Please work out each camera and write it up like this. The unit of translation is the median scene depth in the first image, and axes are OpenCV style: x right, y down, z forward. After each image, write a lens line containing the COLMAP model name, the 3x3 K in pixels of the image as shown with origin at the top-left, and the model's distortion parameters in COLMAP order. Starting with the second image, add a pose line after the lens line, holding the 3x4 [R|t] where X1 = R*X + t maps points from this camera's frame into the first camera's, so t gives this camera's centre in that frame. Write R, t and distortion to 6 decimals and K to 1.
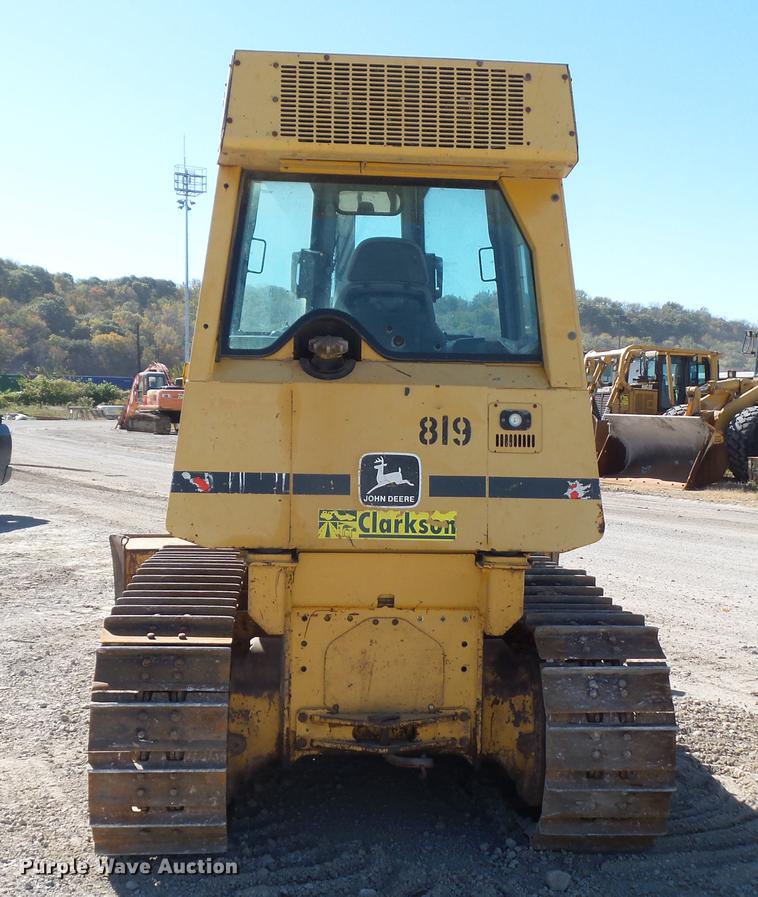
lens RADIAL K [[1357.1, 0, 410.4], [0, 1357.1, 469.5], [0, 0, 1]] dist [0.024684, 0.106693]
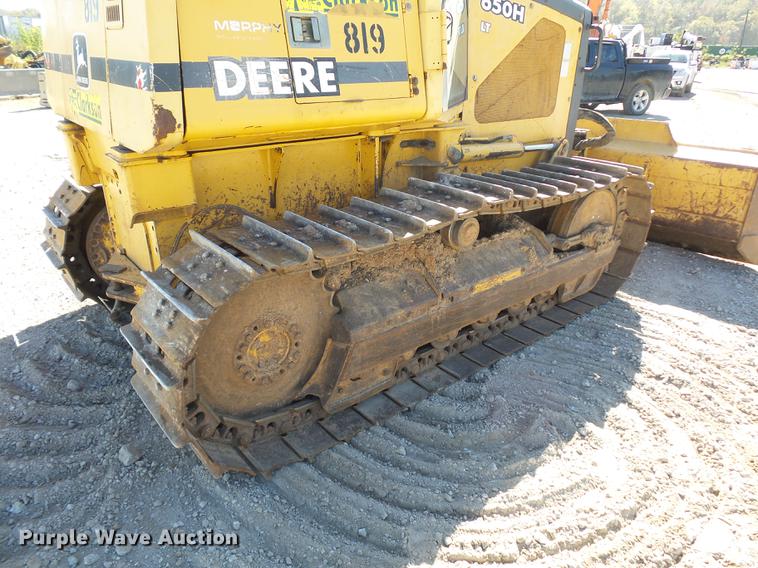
lens RADIAL K [[524.5, 0, 379.0], [0, 524.5, 284.0], [0, 0, 1]] dist [0.007260, 0.000472]
pose [[0.569458, 0.325391, -0.754877, 0.484885], [-0.046932, 0.929690, 0.365341, 0.008241], [0.820680, -0.172619, 0.544690, 0.931557]]
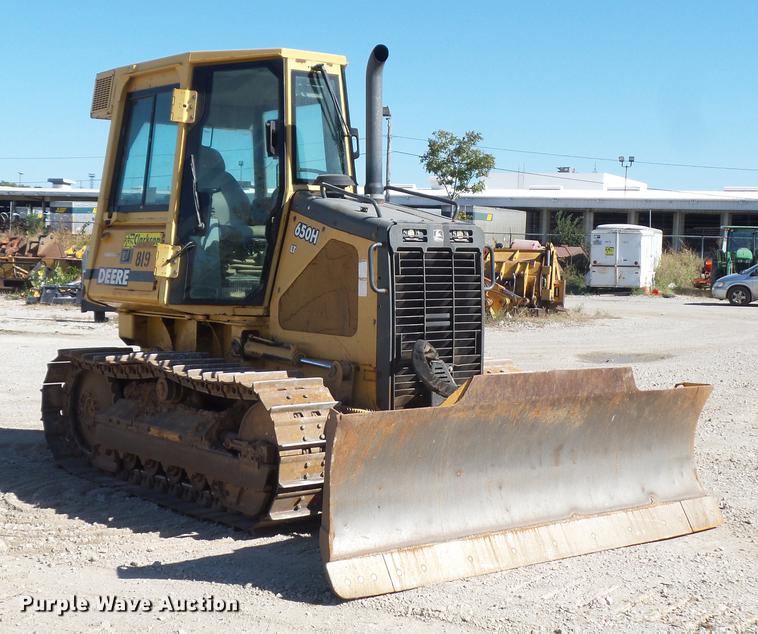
lens RADIAL K [[1319.5, 0, 379.0], [0, 1319.5, 317.0], [0, 0, 1]] dist [0.050268, 0.120708]
pose [[-0.836773, -0.001576, -0.547548, 0.841413], [-0.057969, 0.994631, 0.085725, -0.113619], [0.544473, 0.103473, -0.832371, 2.860264]]
